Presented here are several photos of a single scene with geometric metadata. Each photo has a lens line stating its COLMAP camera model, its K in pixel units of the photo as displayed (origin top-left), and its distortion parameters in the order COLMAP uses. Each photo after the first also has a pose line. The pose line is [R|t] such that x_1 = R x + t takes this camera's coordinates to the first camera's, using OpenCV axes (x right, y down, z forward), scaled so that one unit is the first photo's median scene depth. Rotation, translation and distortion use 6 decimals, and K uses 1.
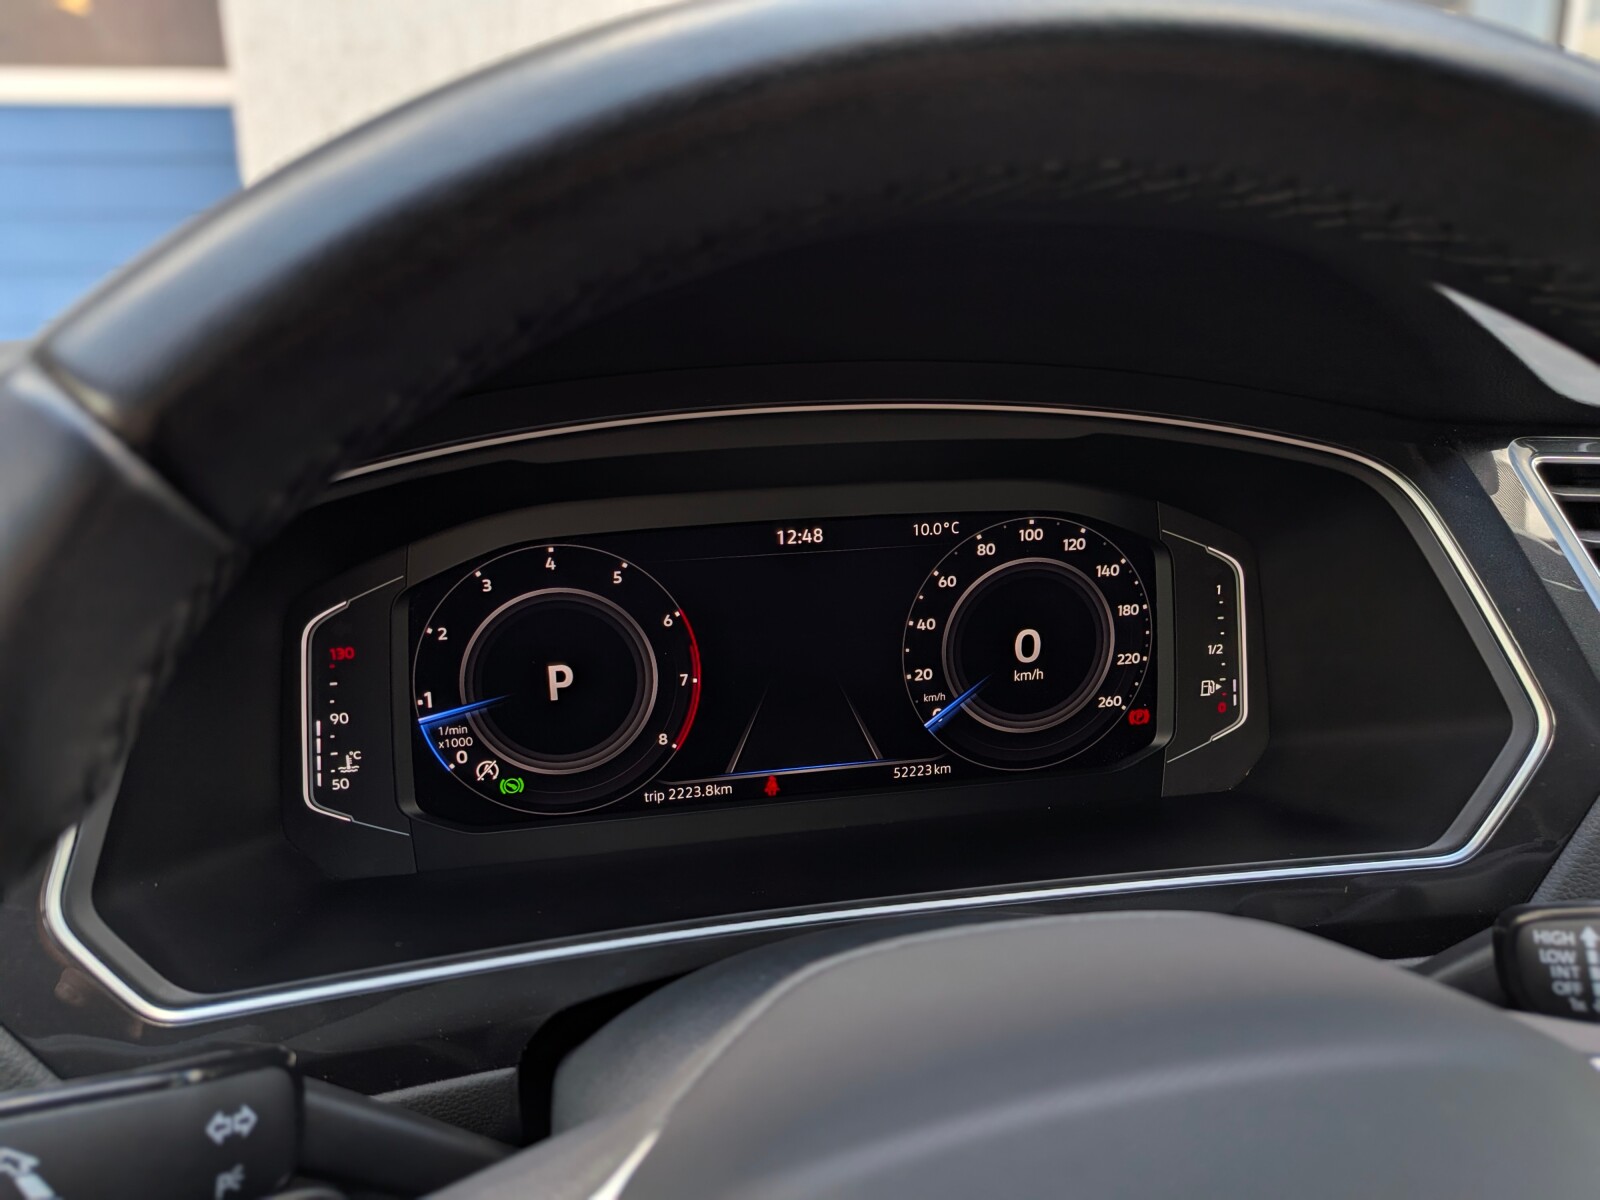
lens RADIAL K [[1175.9, 0, 778.6], [0, 1175.9, 594.6], [0, 0, 1]] dist [0.057152, -0.110954]
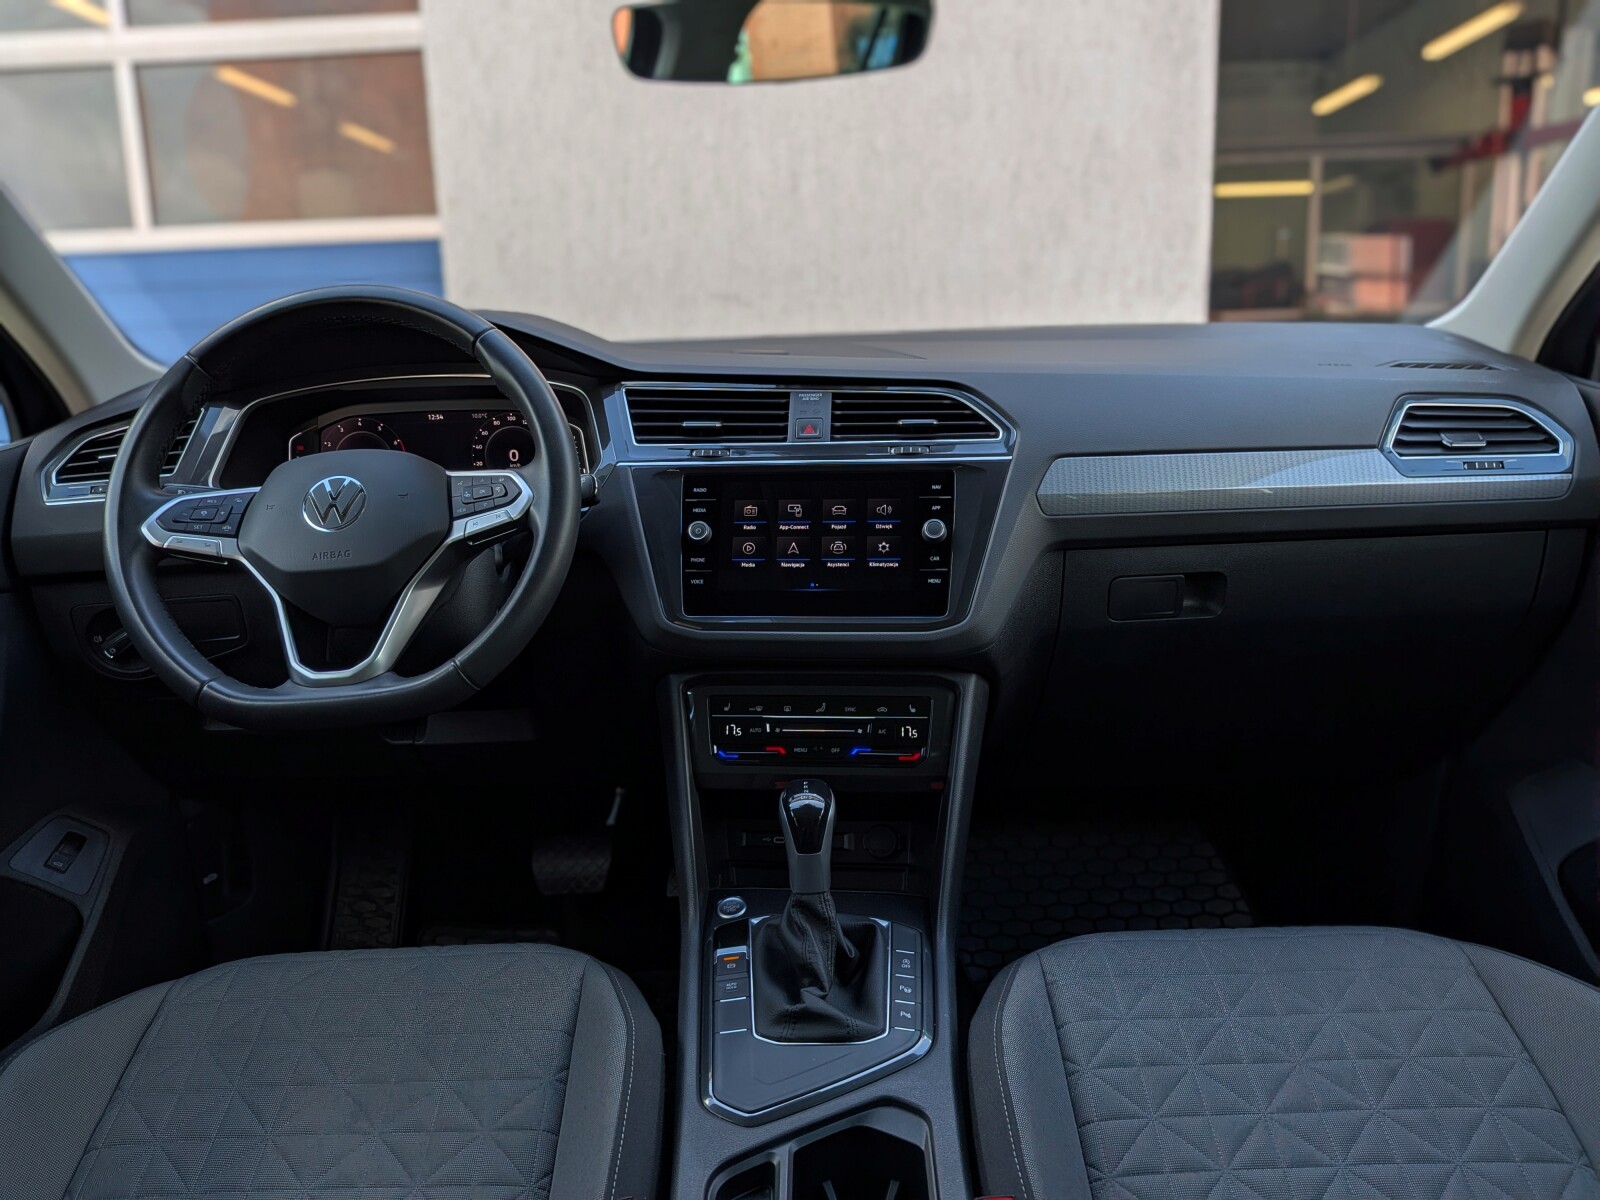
lens RADIAL K [[1175.9, 0, 811.0], [0, 1175.9, 587.7], [0, 0, 1]] dist [0.057152, -0.110954]
pose [[0.982614, 0.014549, -0.185091, 1.612911], [-0.027557, 0.997312, -0.067898, 0.599522], [0.183605, 0.071818, 0.980373, -1.938983]]
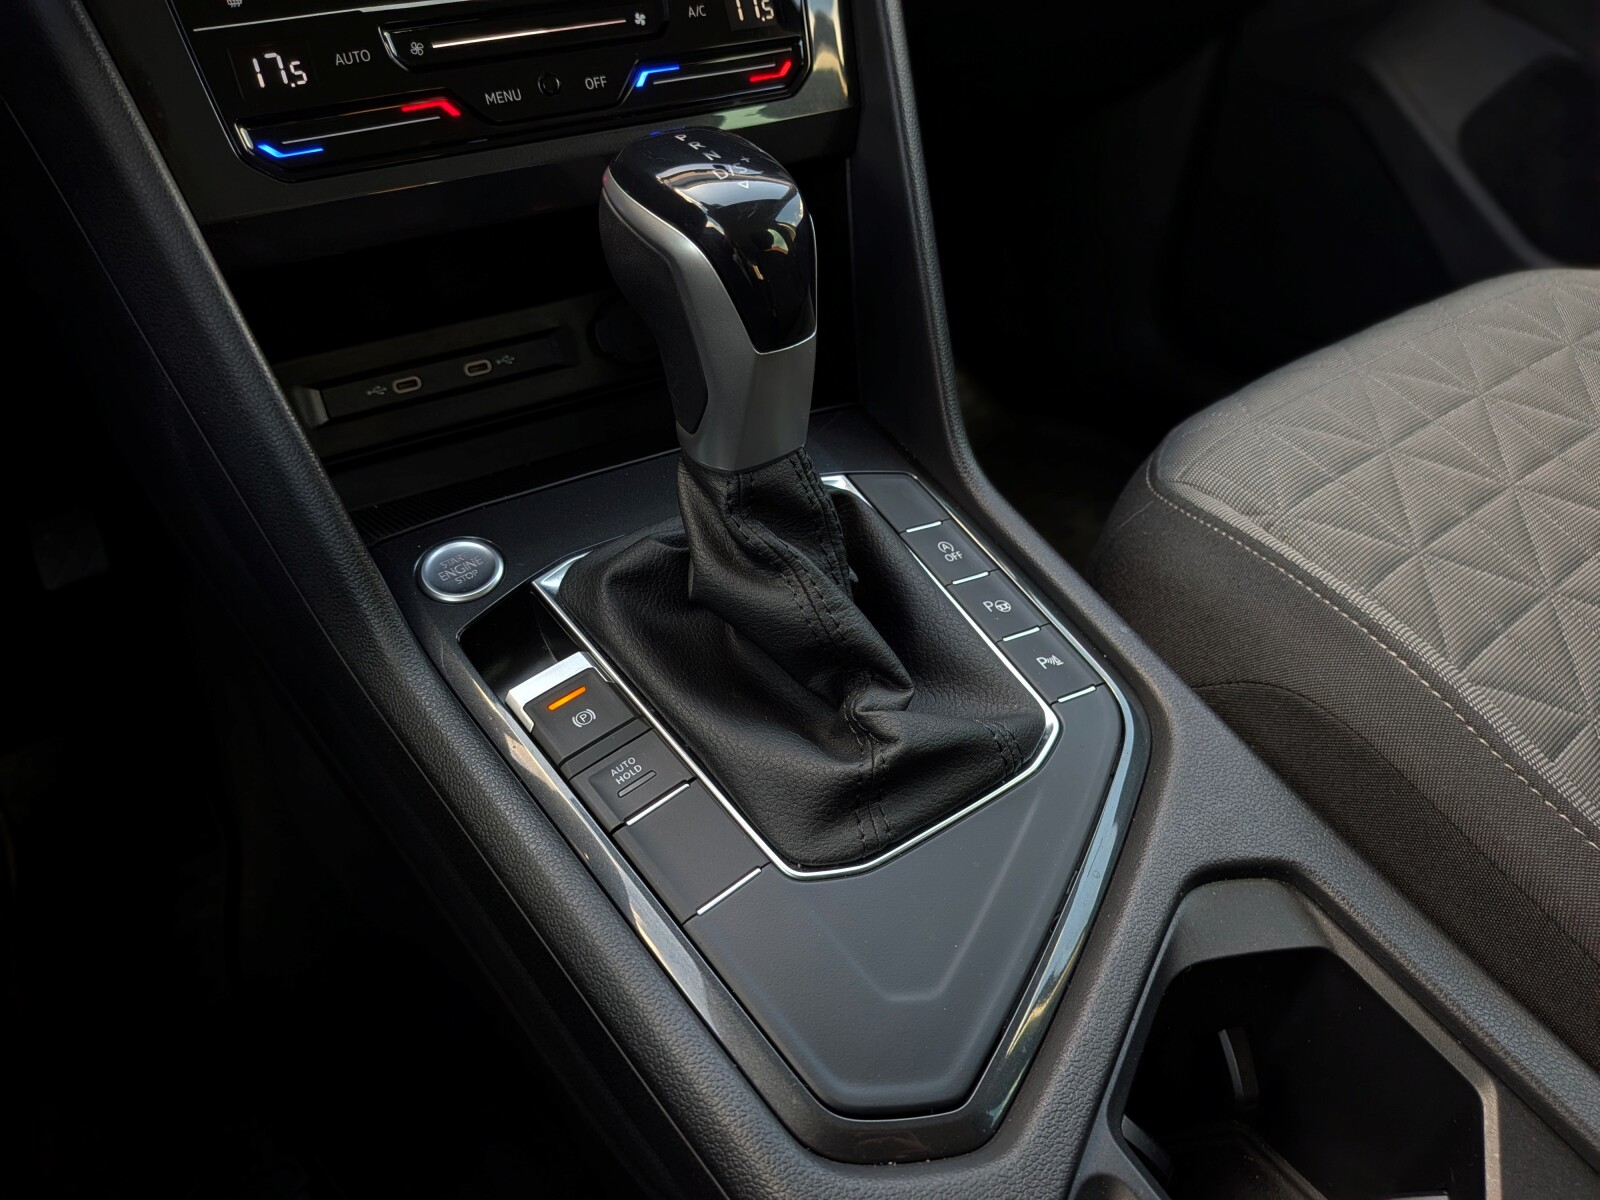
lens RADIAL K [[1175.9, 0, 757.1], [0, 1175.9, 596.3], [0, 0, 1]] dist [0.057152, -0.110954]
pose [[0.907791, -0.266236, 0.324090, 0.824987], [0.143002, 0.922872, 0.357572, 0.861341], [-0.394292, -0.278256, 0.875847, -0.196013]]
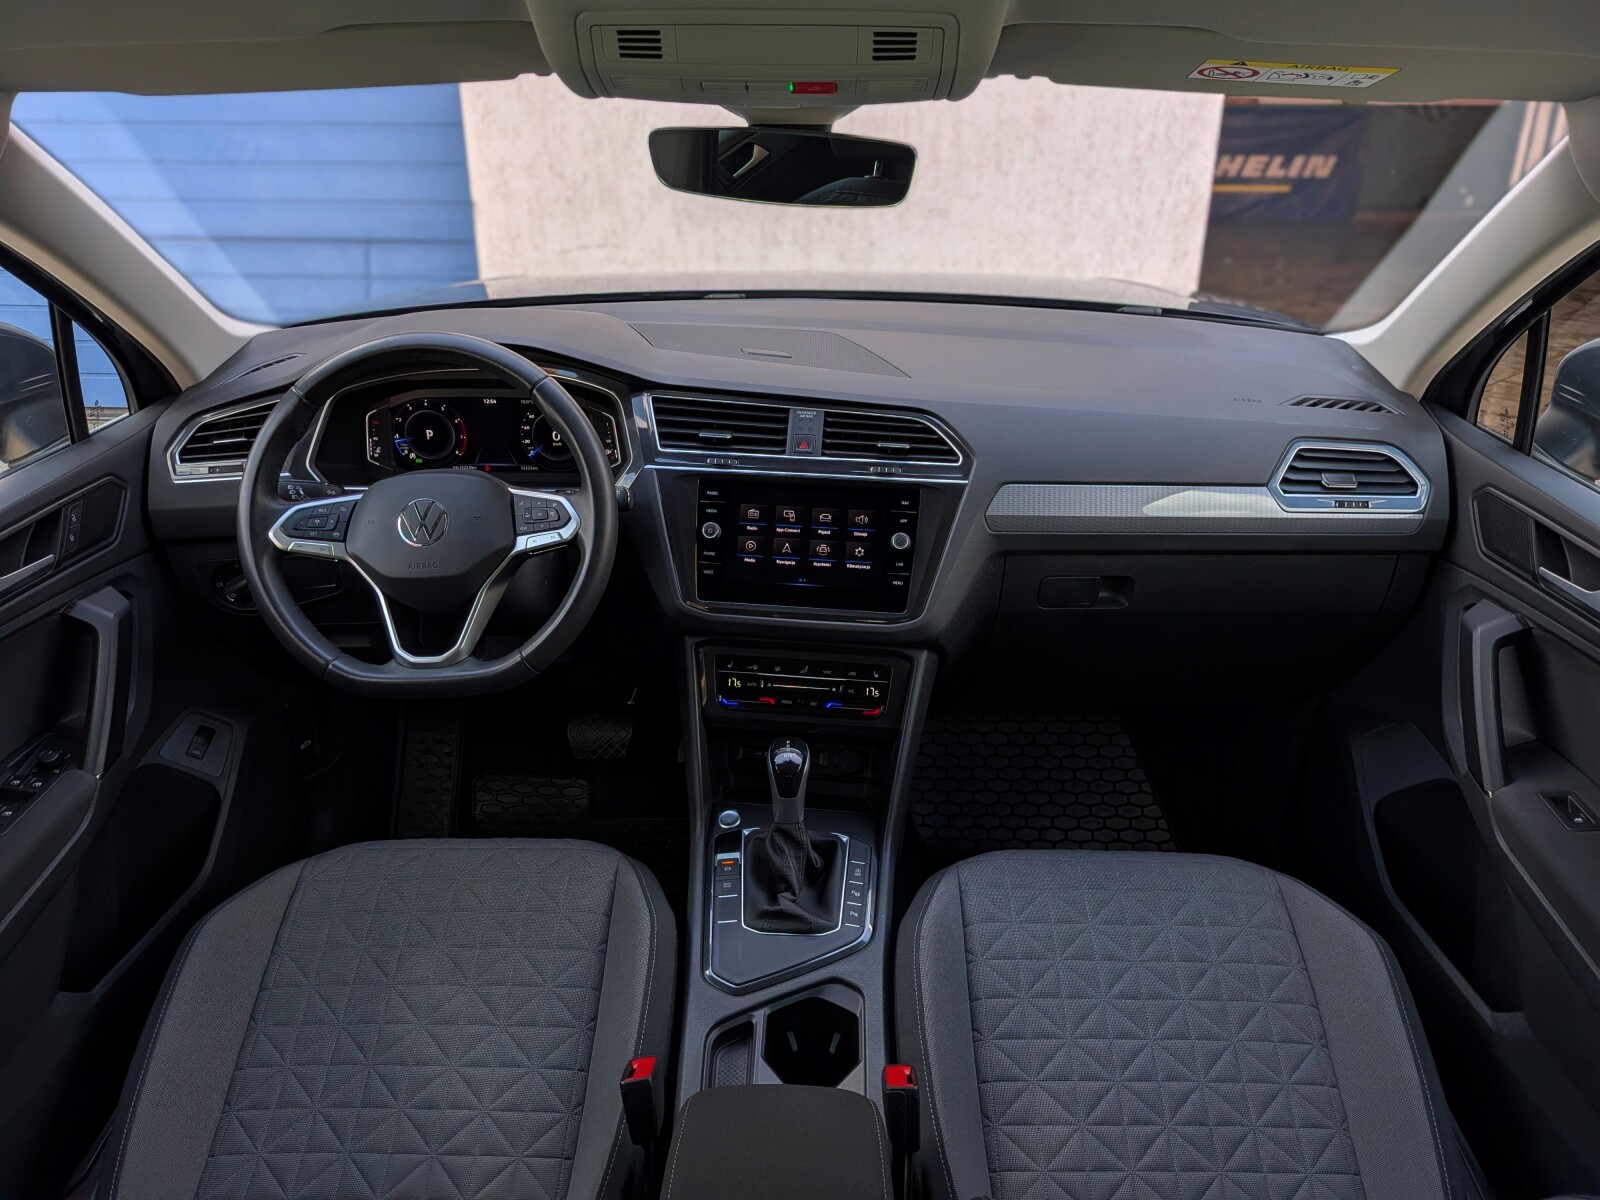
lens RADIAL K [[1175.9, 0, 822.6], [0, 1175.9, 594.2], [0, 0, 1]] dist [0.057152, -0.110954]
pose [[0.981225, 0.095250, -0.167702, 1.751646], [-0.070794, 0.986717, 0.146211, -0.068279], [0.179401, -0.131593, 0.974935, -2.593731]]
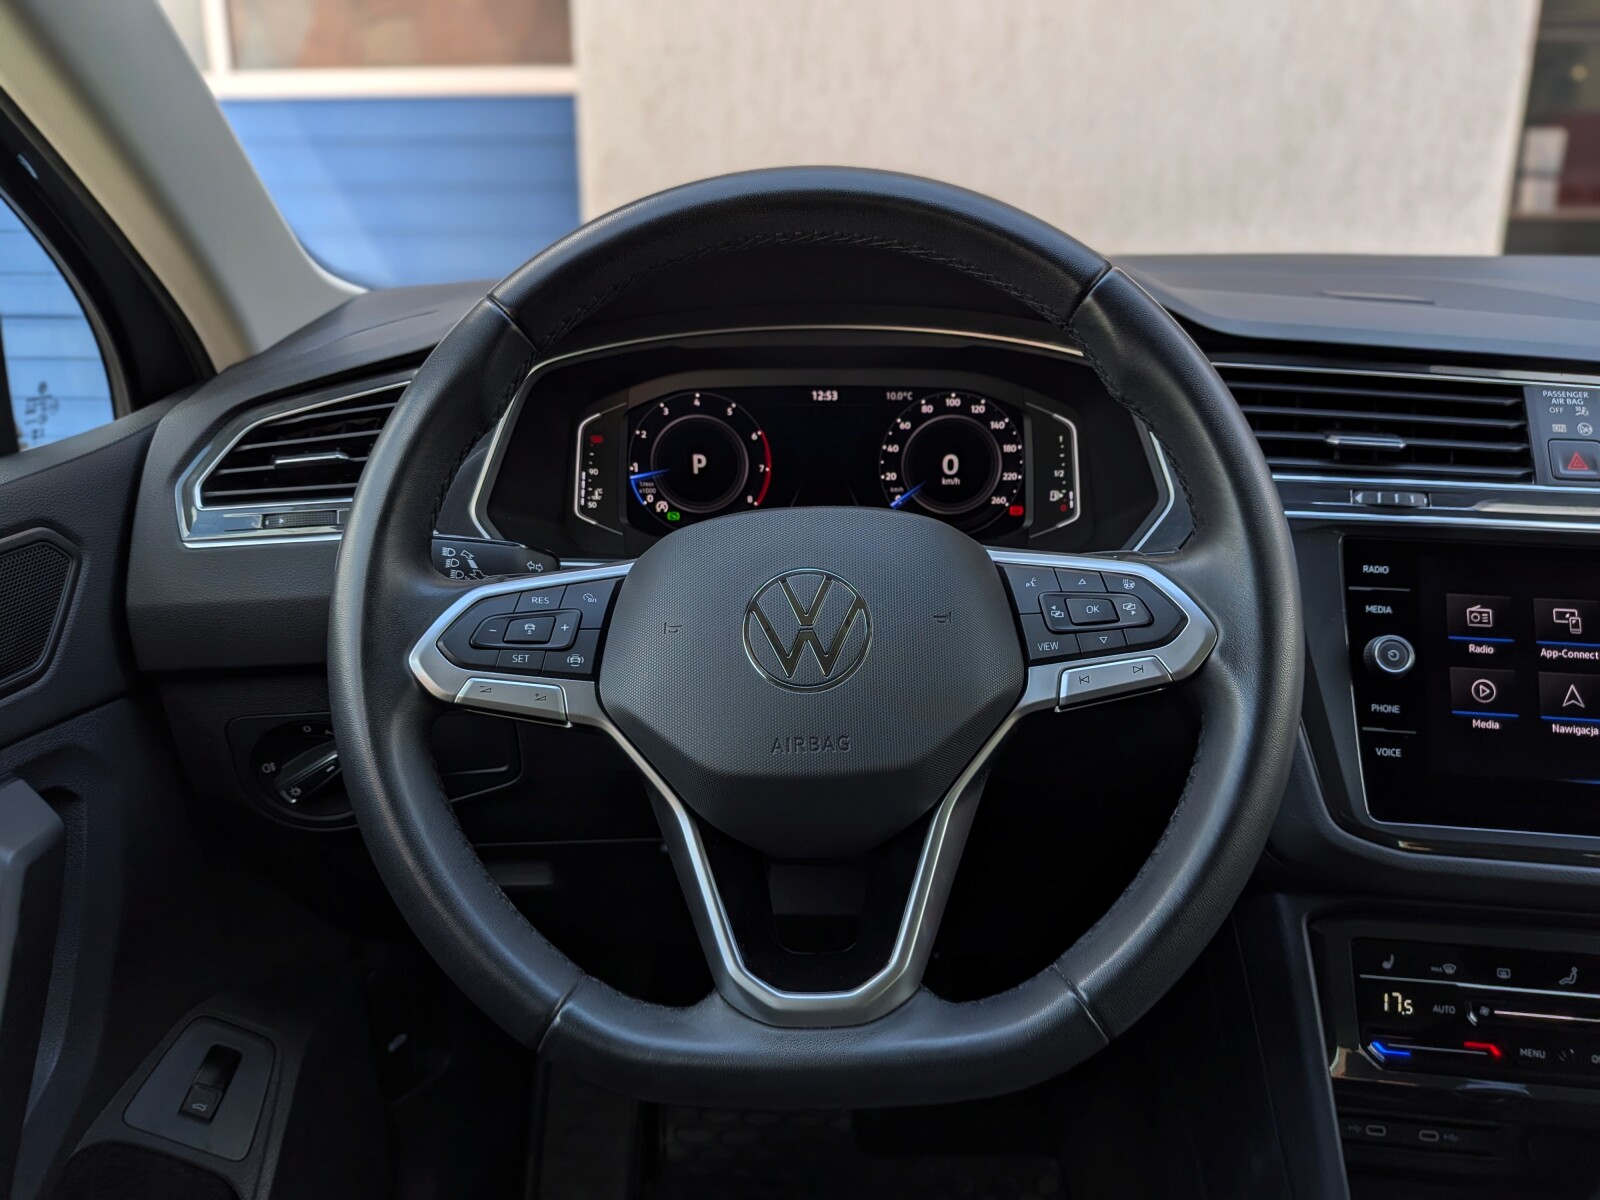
lens RADIAL K [[1175.9, 0, 804.5], [0, 1175.9, 579.6], [0, 0, 1]] dist [0.057152, -0.110954]
pose [[0.973672, 0.074447, -0.215453, 0.411192], [-0.070871, 0.997190, 0.024284, 0.199528], [0.216655, -0.008376, 0.976212, -0.860136]]
